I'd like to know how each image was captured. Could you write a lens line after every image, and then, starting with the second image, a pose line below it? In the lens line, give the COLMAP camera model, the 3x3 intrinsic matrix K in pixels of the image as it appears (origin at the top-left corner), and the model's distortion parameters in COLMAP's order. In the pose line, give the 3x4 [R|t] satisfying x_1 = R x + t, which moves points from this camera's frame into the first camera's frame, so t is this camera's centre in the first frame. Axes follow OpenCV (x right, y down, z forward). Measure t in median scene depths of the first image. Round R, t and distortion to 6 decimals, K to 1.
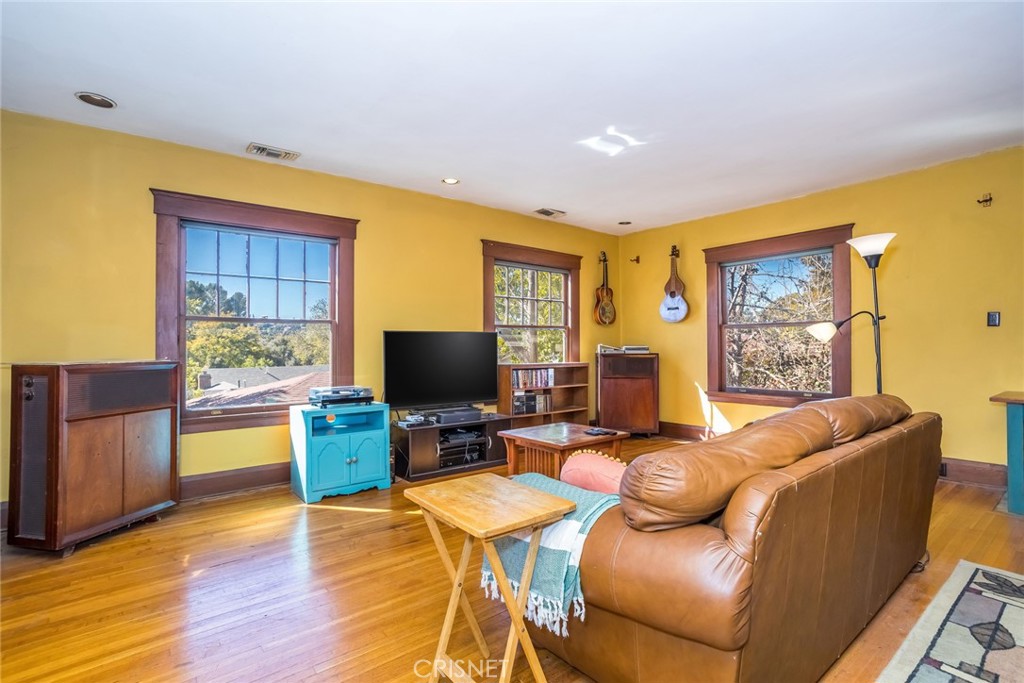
lens RADIAL K [[491.2, 0, 510.4], [0, 491.2, 338.2], [0, 0, 1]] dist [-0.053867, 0.027493]
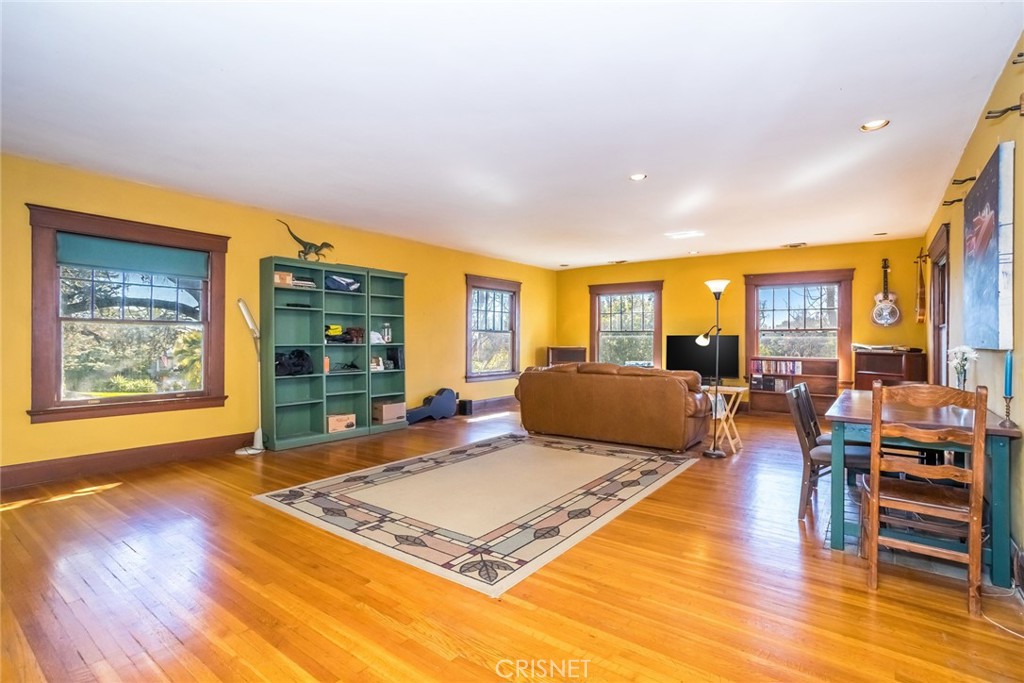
lens RADIAL K [[491.2, 0, 510.4], [0, 491.2, 338.2], [0, 0, 1]] dist [-0.053867, 0.027493]
pose [[0.251257, -0.001317, -0.967920, 1.213878], [0.002751, 0.999996, -0.000646, -0.002875], [0.967917, -0.002500, 0.251259, -0.095531]]
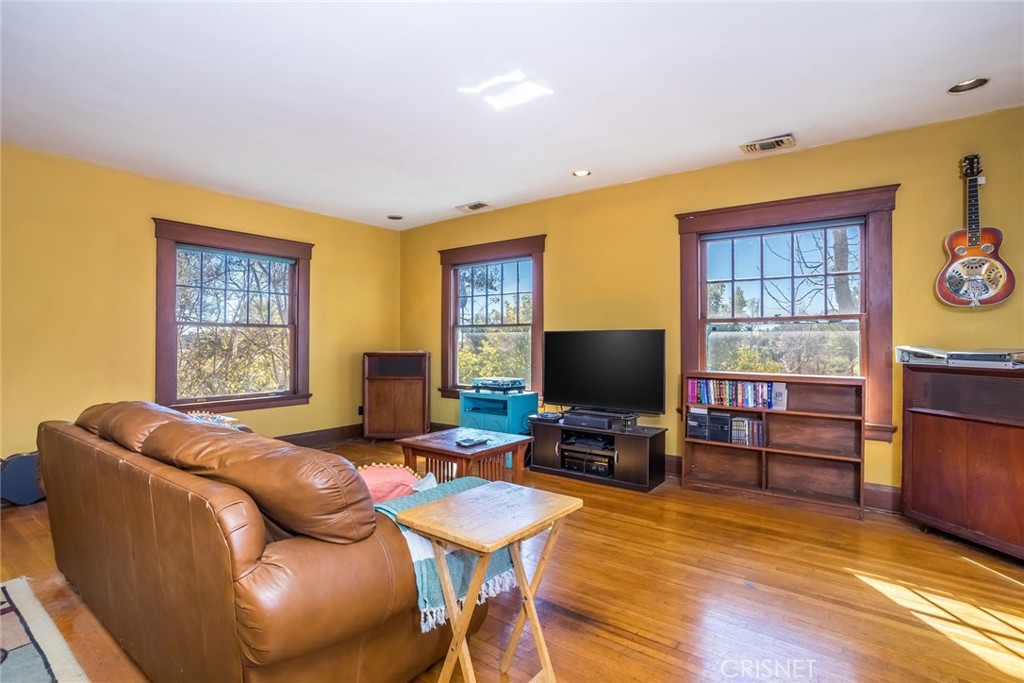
lens RADIAL K [[491.2, 0, 510.4], [0, 491.2, 338.2], [0, 0, 1]] dist [-0.053867, 0.027493]
pose [[0.254333, -0.004320, -0.967107, 0.637886], [0.007216, 0.999971, -0.002569, 0.002347], [0.967090, -0.006326, 0.254357, 0.516267]]
